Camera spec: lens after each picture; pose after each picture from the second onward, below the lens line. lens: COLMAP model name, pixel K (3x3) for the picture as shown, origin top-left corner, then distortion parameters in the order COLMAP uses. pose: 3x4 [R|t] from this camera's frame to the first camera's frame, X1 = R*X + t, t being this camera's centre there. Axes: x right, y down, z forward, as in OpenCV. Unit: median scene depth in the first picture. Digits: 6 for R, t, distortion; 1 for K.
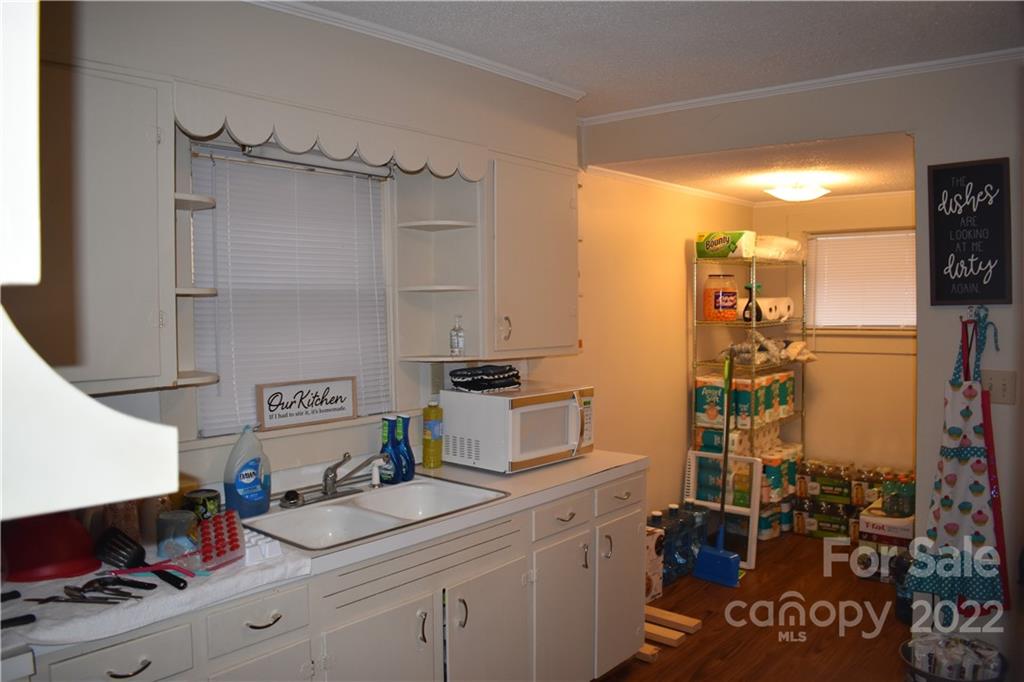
lens RADIAL K [[802.8, 0, 515.3], [0, 802.8, 340.7], [0, 0, 1]] dist [-0.095357, 0.018224]
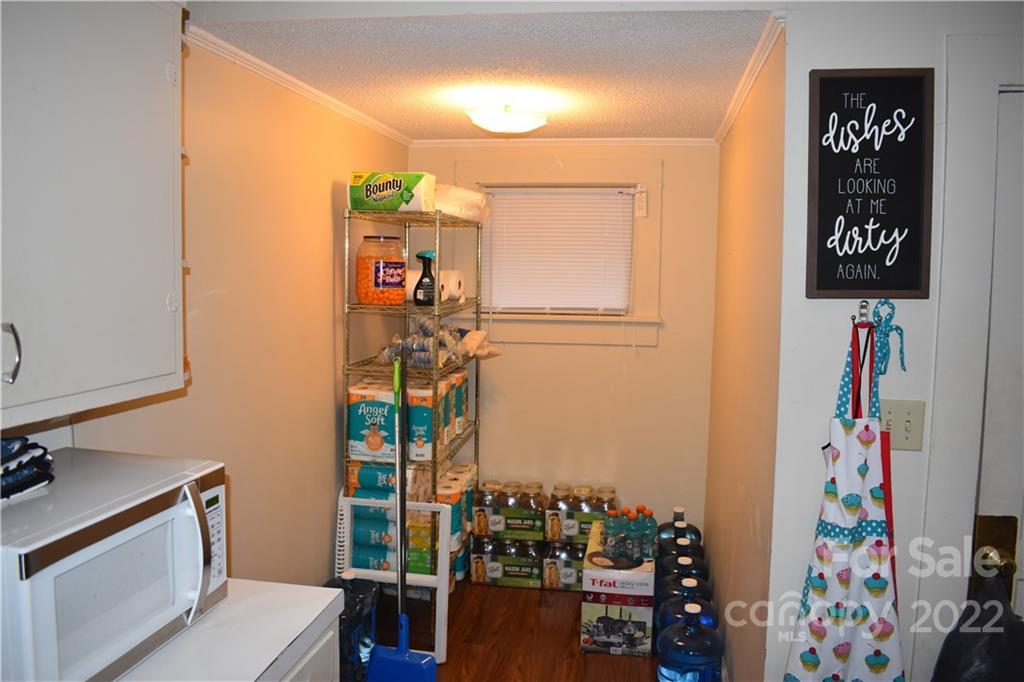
lens RADIAL K [[802.8, 0, 514.2], [0, 802.8, 337.4], [0, 0, 1]] dist [-0.095357, 0.018224]
pose [[0.862037, -0.021950, 0.506370, 0.007202], [0.001616, 0.999176, 0.040560, -0.024284], [-0.506843, -0.034146, 0.861362, 0.354254]]
